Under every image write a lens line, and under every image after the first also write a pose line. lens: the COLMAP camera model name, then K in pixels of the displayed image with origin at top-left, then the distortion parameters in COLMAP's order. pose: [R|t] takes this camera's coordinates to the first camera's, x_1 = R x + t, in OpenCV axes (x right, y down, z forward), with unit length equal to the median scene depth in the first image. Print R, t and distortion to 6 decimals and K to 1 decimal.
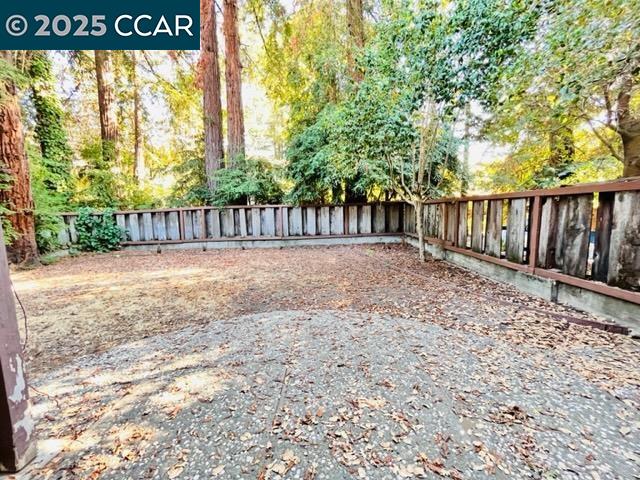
lens RADIAL K [[260.8, 0, 318.6], [0, 260.8, 240.1], [0, 0, 1]] dist [-0.001564, -0.000644]
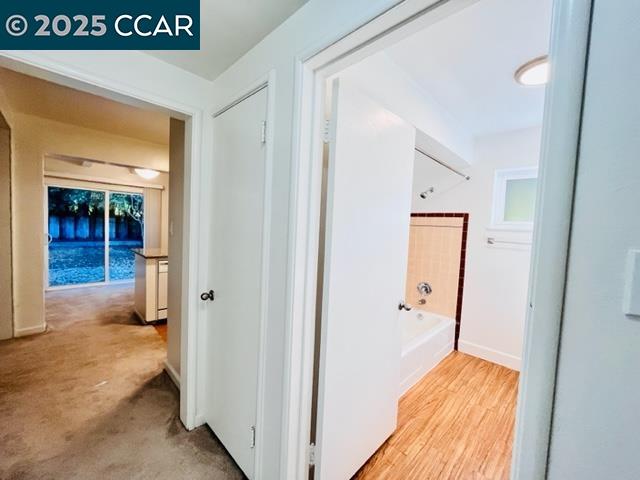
lens RADIAL K [[260.8, 0, 318.6], [0, 260.8, 240.1], [0, 0, 1]] dist [-0.001564, -0.000644]
pose [[0.698190, 0.021175, 0.715599, -0.036323], [0.010978, 0.999128, -0.040276, 0.053397], [-0.715828, 0.035976, 0.697349, -0.767638]]
